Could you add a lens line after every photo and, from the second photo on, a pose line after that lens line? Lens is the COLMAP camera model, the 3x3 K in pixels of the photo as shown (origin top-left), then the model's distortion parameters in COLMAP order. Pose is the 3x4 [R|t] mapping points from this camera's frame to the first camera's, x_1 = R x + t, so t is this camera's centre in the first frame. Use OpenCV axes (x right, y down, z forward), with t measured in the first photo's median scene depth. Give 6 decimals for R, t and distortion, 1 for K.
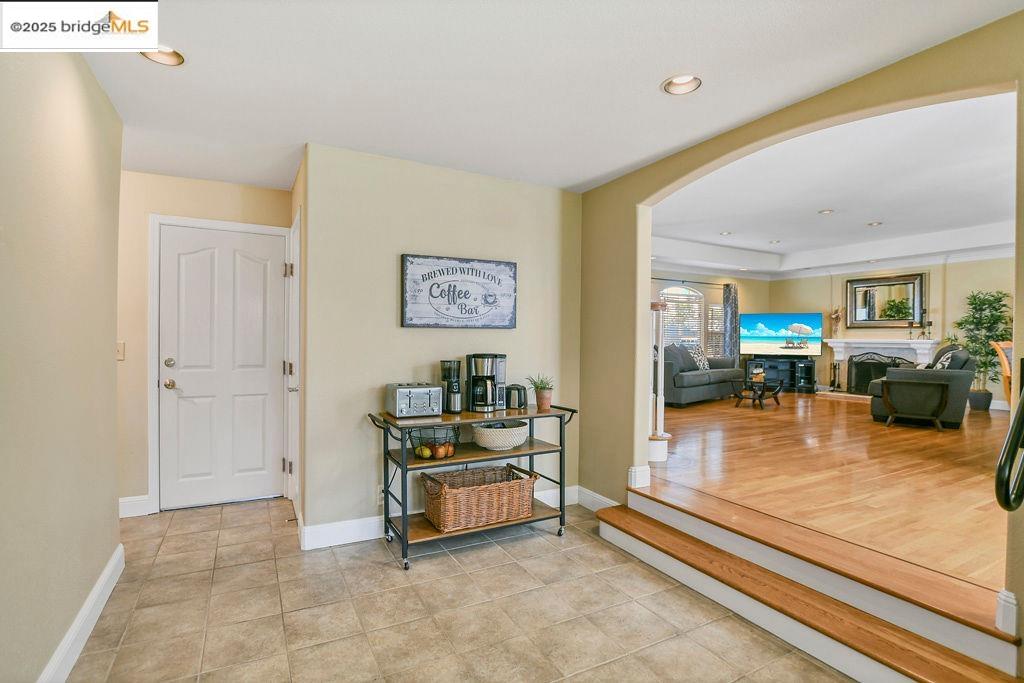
lens RADIAL K [[477.8, 0, 503.4], [0, 477.8, 341.4], [0, 0, 1]] dist [-0.022469, 0.004067]
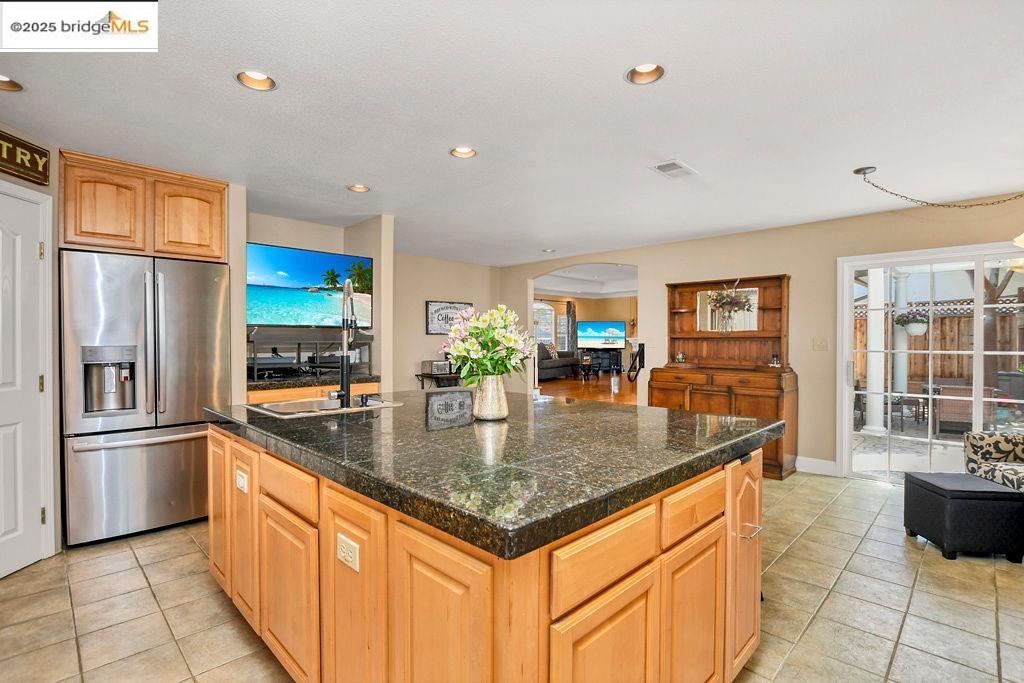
lens RADIAL K [[477.8, 0, 508.9], [0, 477.8, 338.0], [0, 0, 1]] dist [-0.022469, 0.004067]
pose [[0.953242, -0.003954, 0.302184, -0.172634], [0.004788, 0.999986, -0.002020, -0.003142], [-0.302172, 0.003373, 0.953248, -0.392534]]
